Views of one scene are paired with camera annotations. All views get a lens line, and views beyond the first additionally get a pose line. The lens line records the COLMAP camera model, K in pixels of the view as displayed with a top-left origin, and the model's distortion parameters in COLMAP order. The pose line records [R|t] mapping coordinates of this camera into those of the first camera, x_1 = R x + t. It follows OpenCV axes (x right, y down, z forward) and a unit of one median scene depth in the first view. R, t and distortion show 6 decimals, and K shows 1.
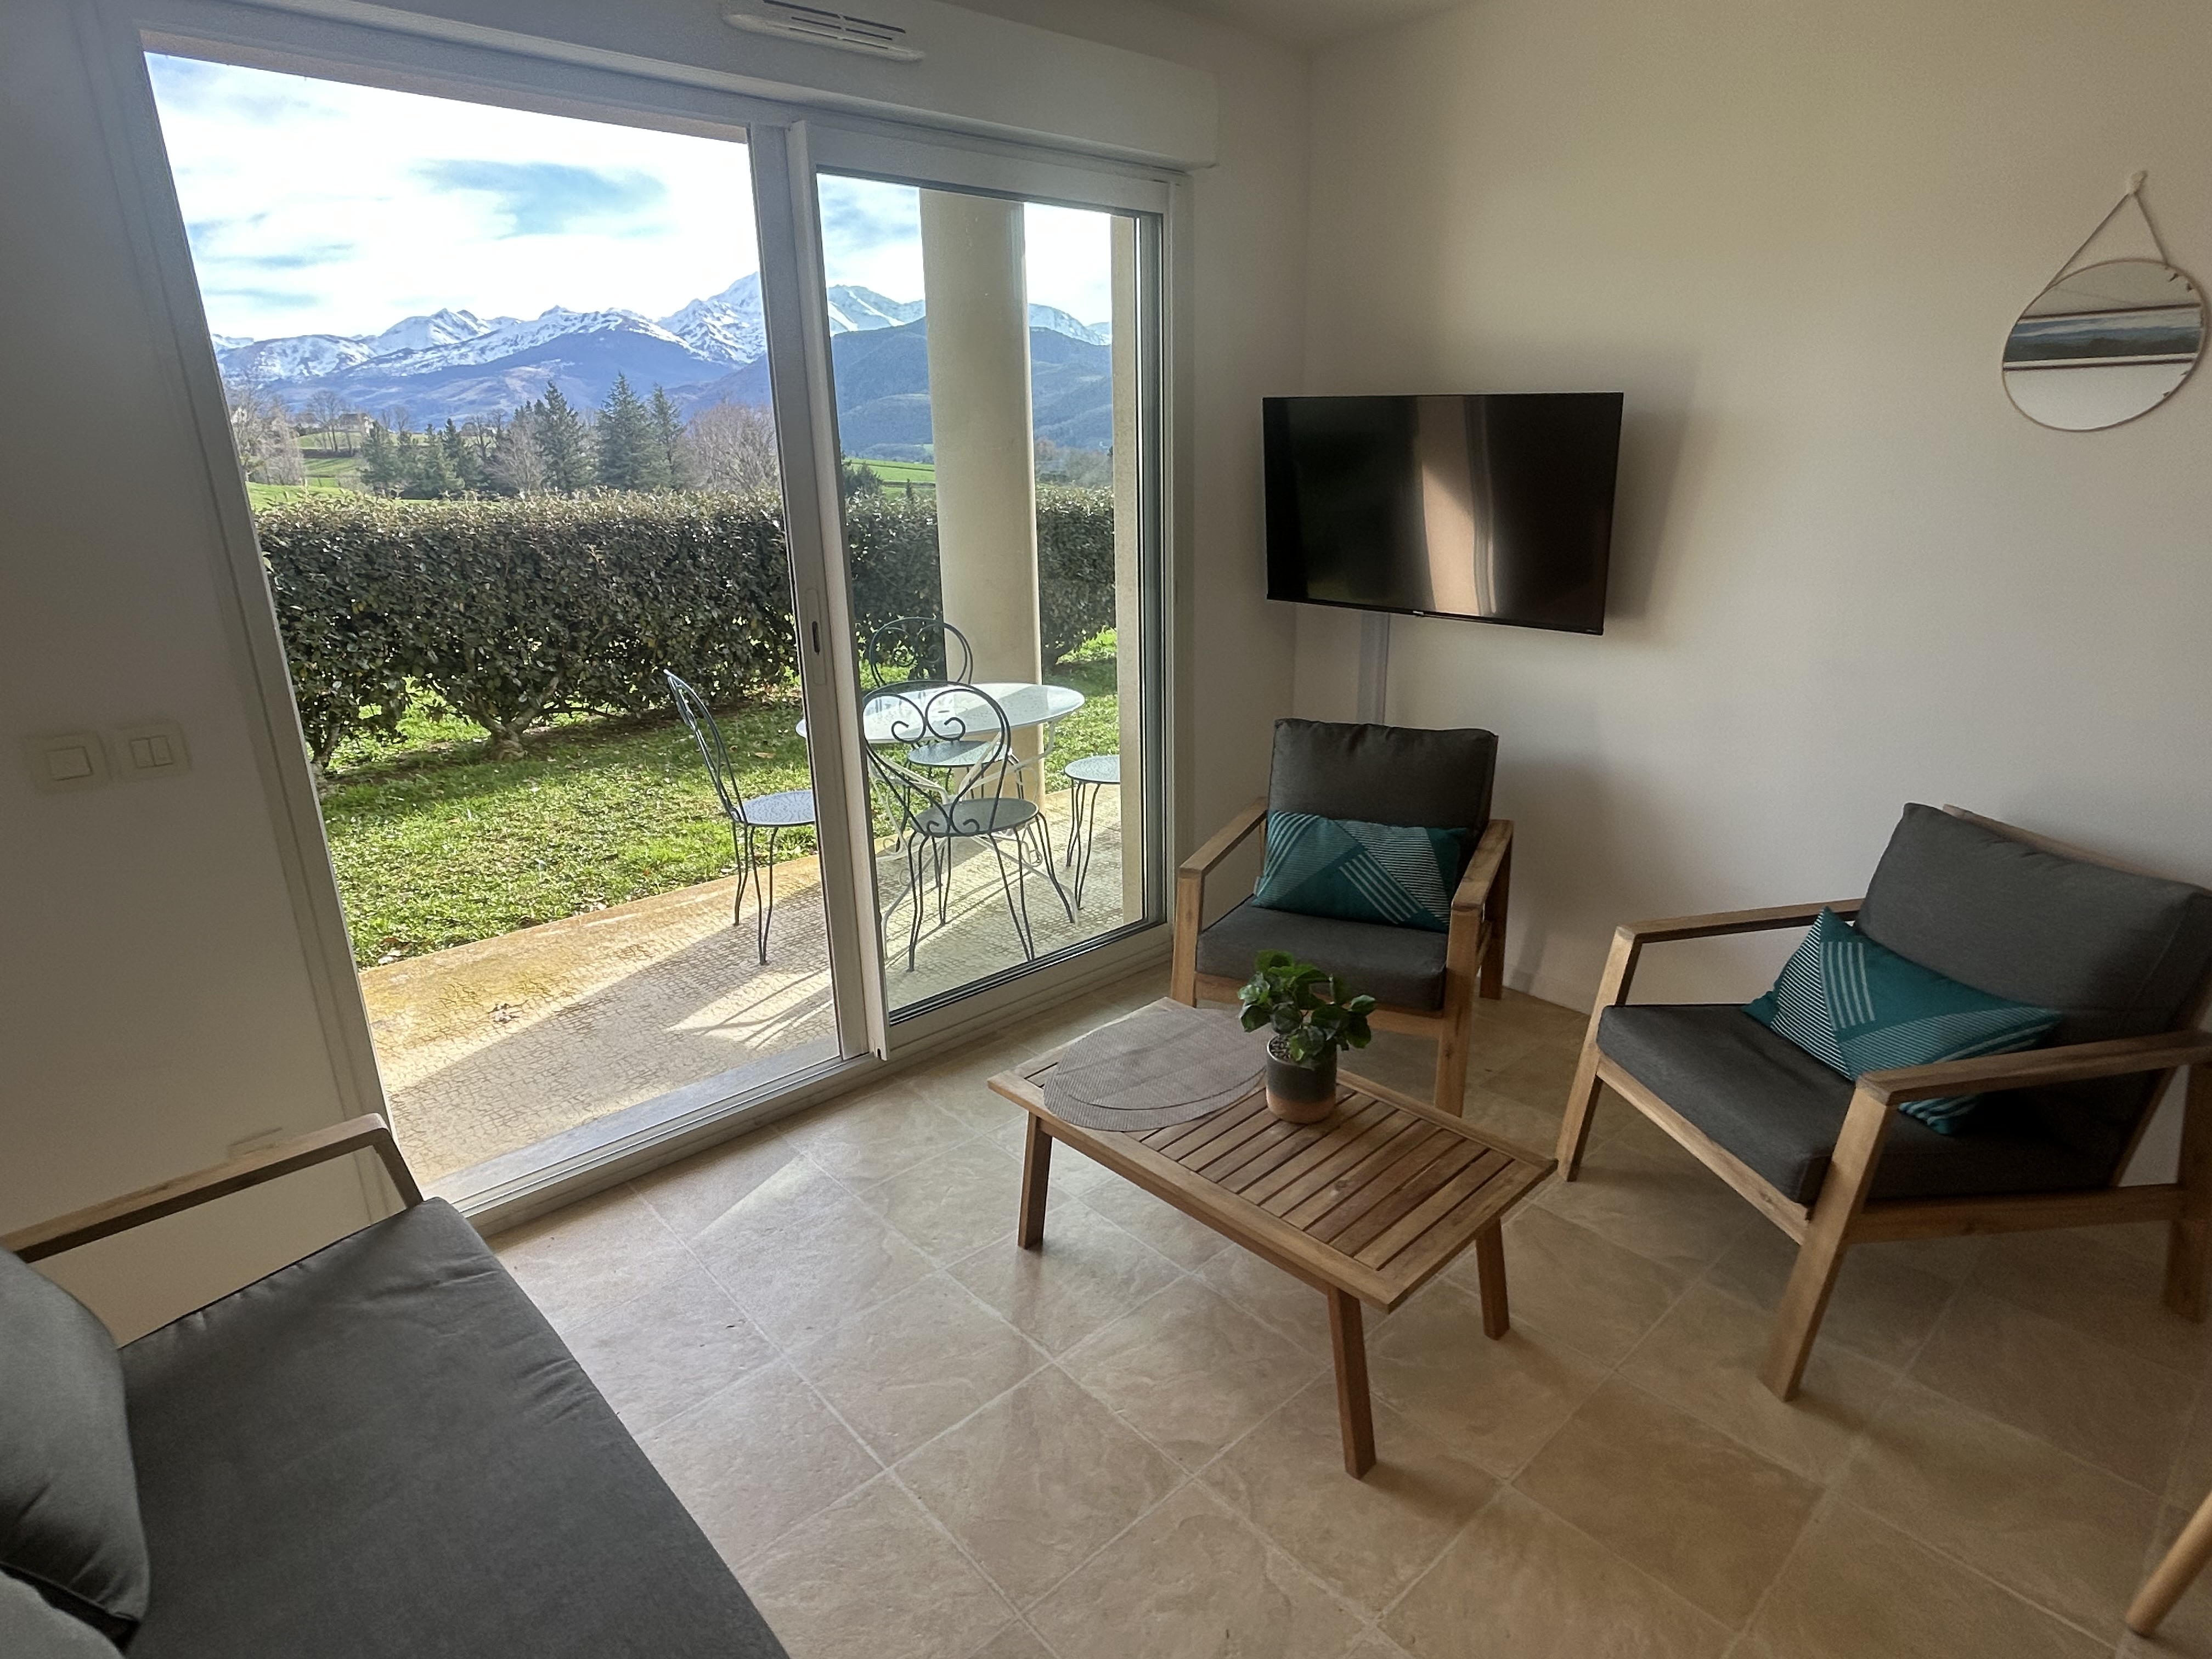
lens RADIAL K [[1193.1, 0, 1106.0], [0, 1193.1, 829.5], [0, 0, 1]] dist [0.014647, -0.032169]
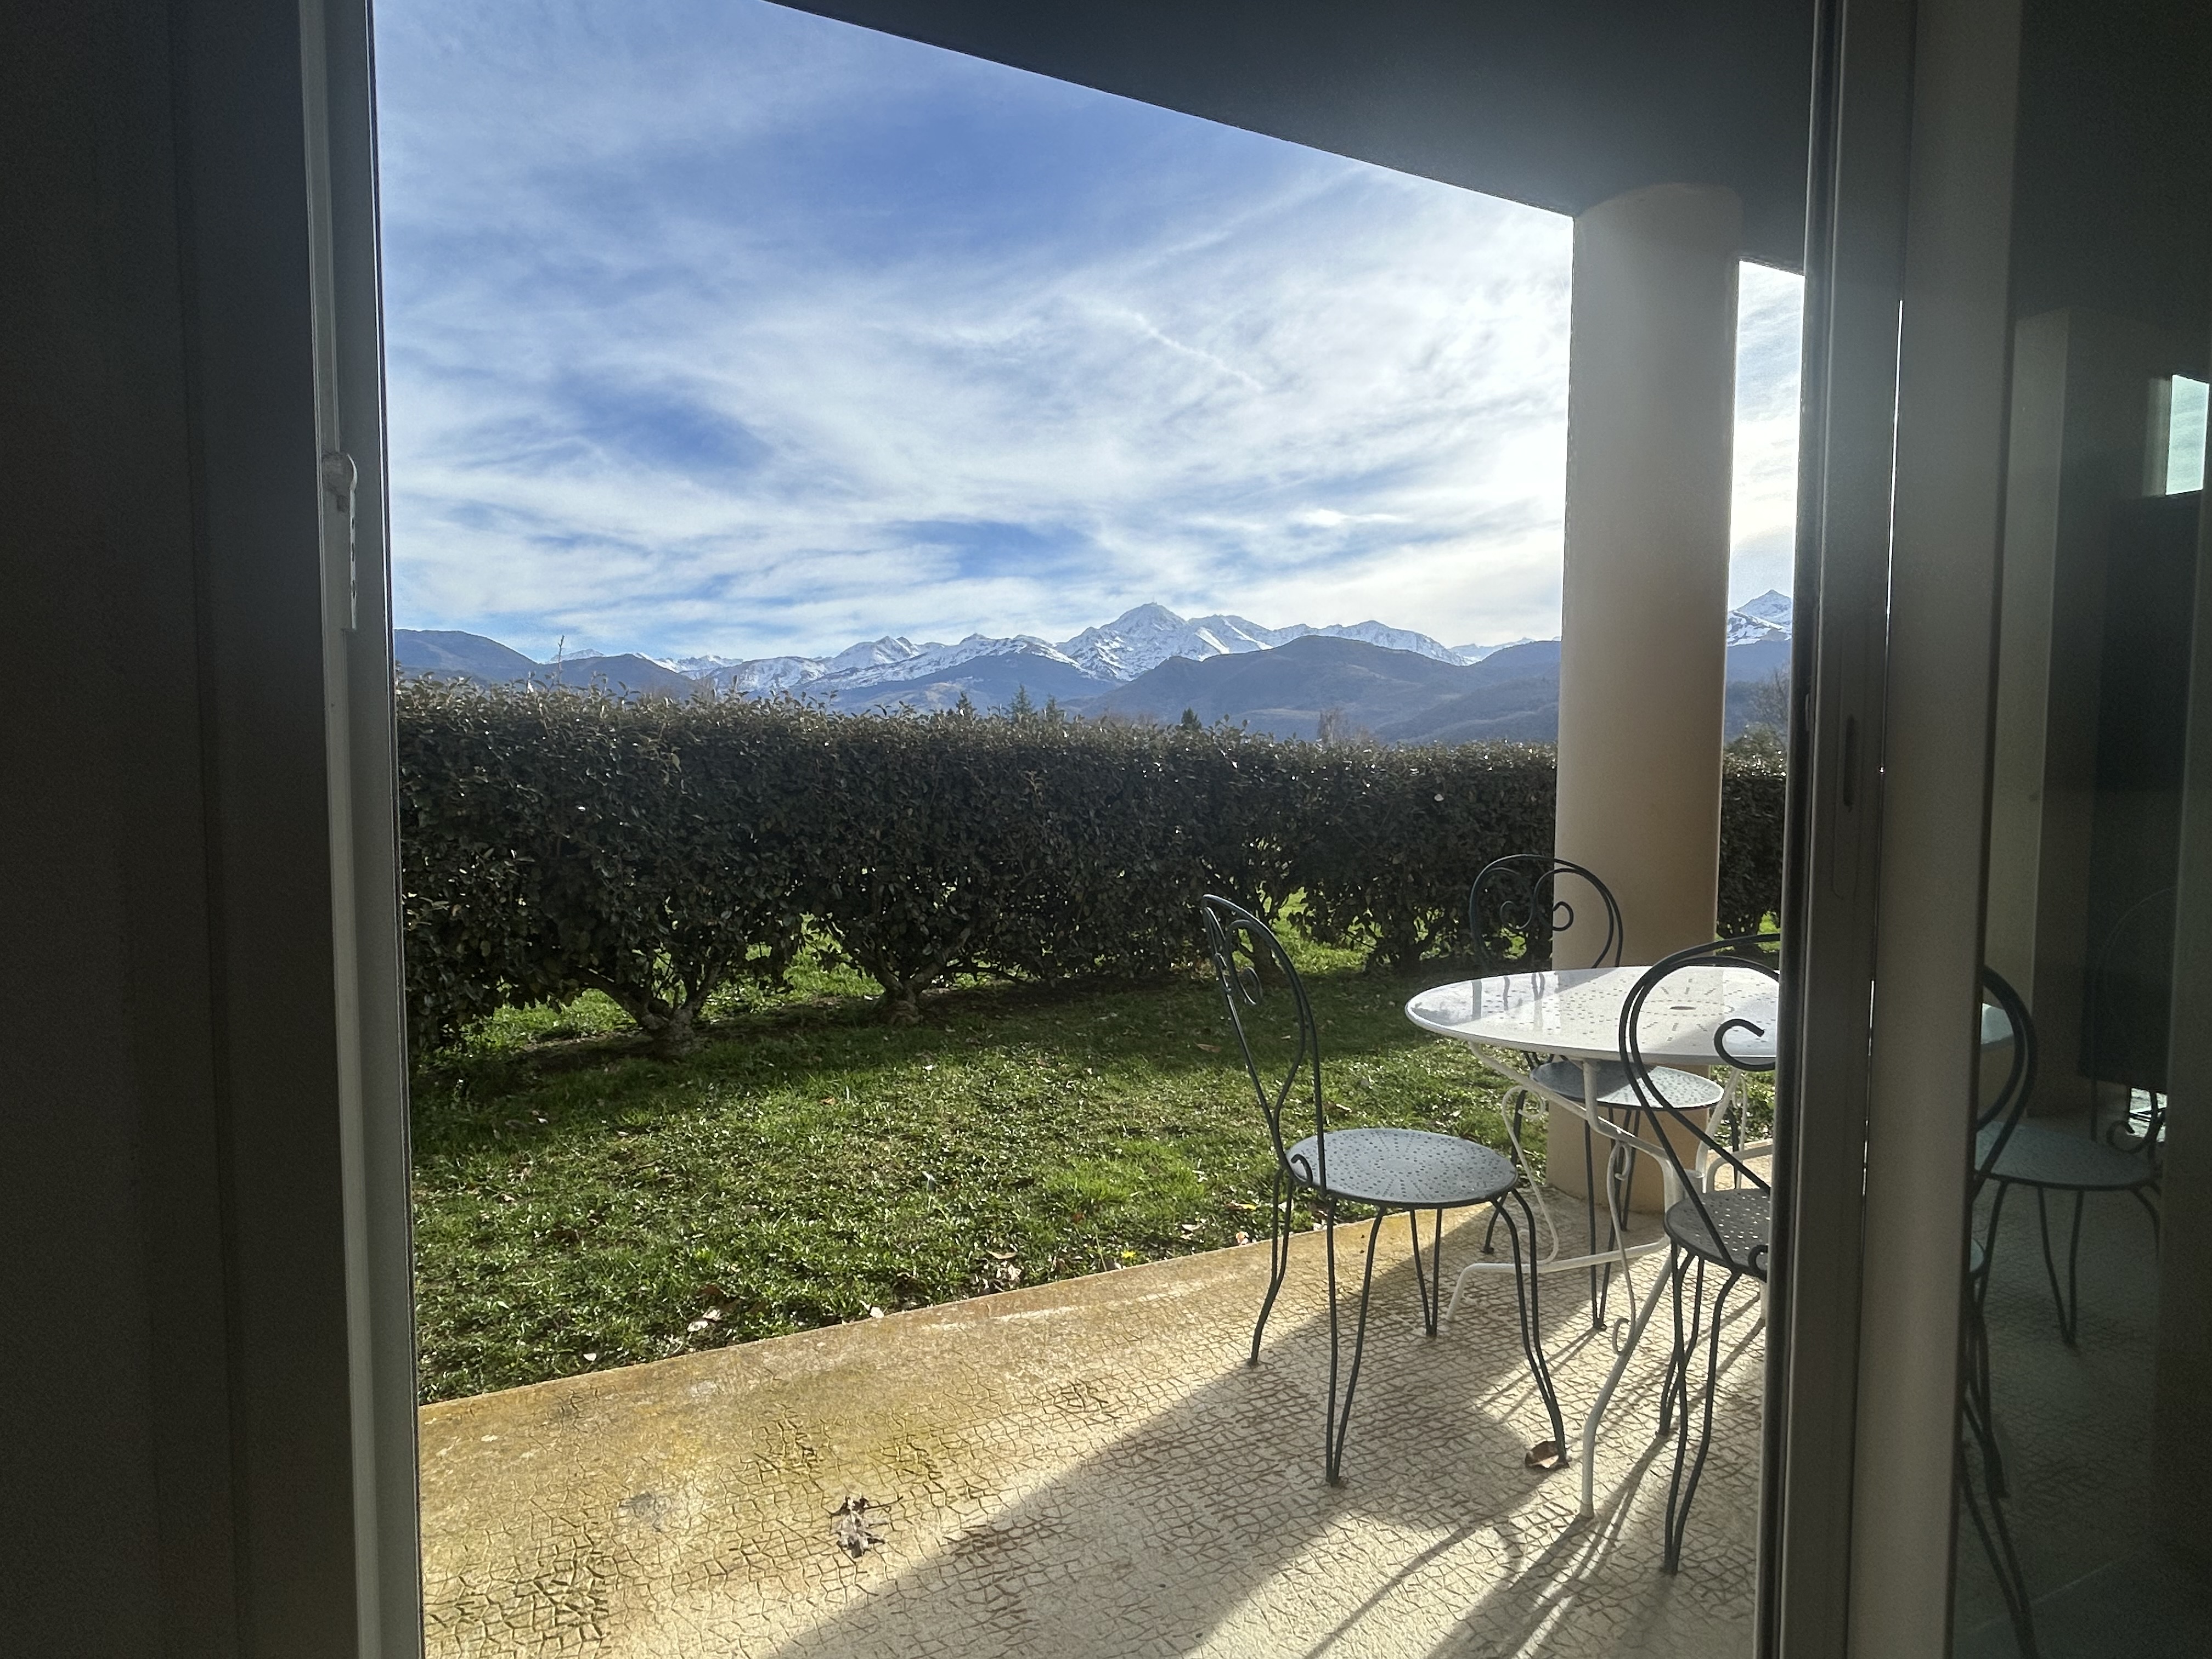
lens RADIAL K [[1193.1, 0, 1106.0], [0, 1193.1, 829.5], [0, 0, 1]] dist [0.014647, -0.032169]
pose [[0.957850, 0.040711, -0.284371, -0.158698], [-0.109479, 0.966934, -0.230334, -0.017184], [0.265591, 0.251758, 0.930634, 0.281714]]
